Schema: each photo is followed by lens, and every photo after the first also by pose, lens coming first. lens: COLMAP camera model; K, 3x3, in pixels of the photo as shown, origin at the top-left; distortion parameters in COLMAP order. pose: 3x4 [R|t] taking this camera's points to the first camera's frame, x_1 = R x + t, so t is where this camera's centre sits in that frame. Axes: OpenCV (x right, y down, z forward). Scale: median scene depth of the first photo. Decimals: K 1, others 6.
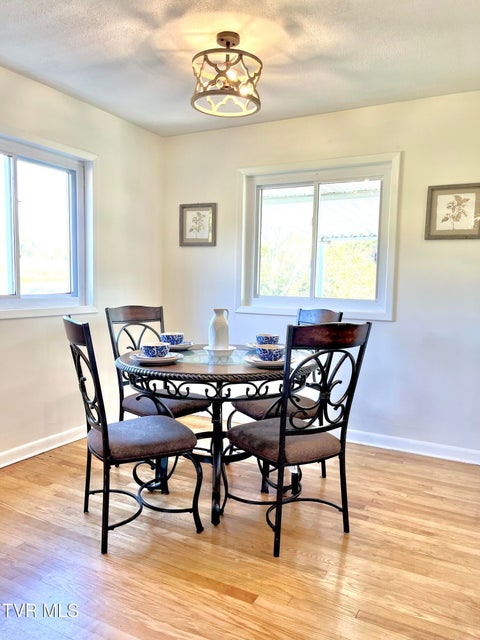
lens RADIAL K [[495.8, 0, 238.4], [0, 495.8, 325.5], [0, 0, 1]] dist [-0.009023, -0.007873]
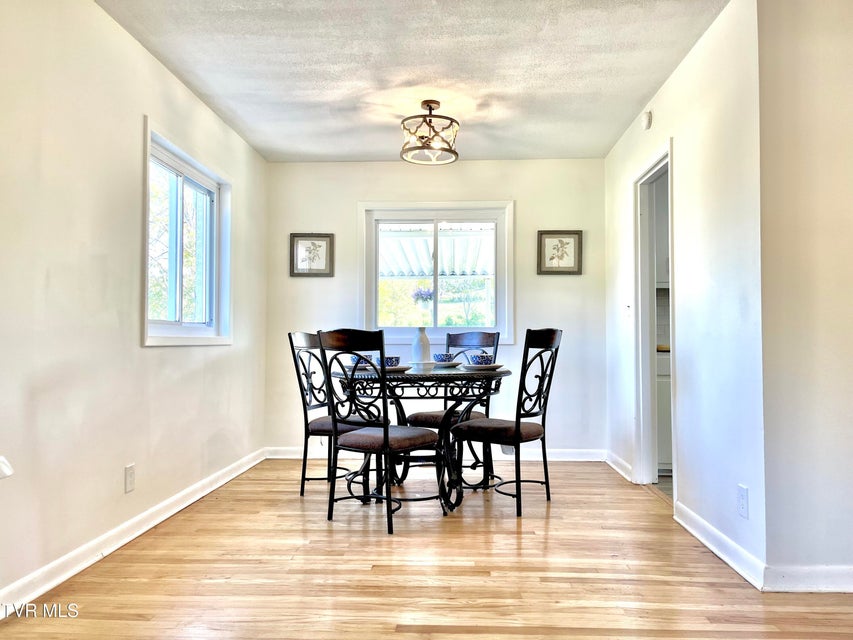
lens RADIAL K [[660.8, 0, 428.5], [0, 660.8, 316.3], [0, 0, 1]] dist [-0.009023, -0.007873]
pose [[0.899311, -0.000053, 0.437310, -0.556016], [0.054394, 0.992248, -0.111737, 0.090289], [-0.433914, 0.124274, 0.892342, -0.291249]]
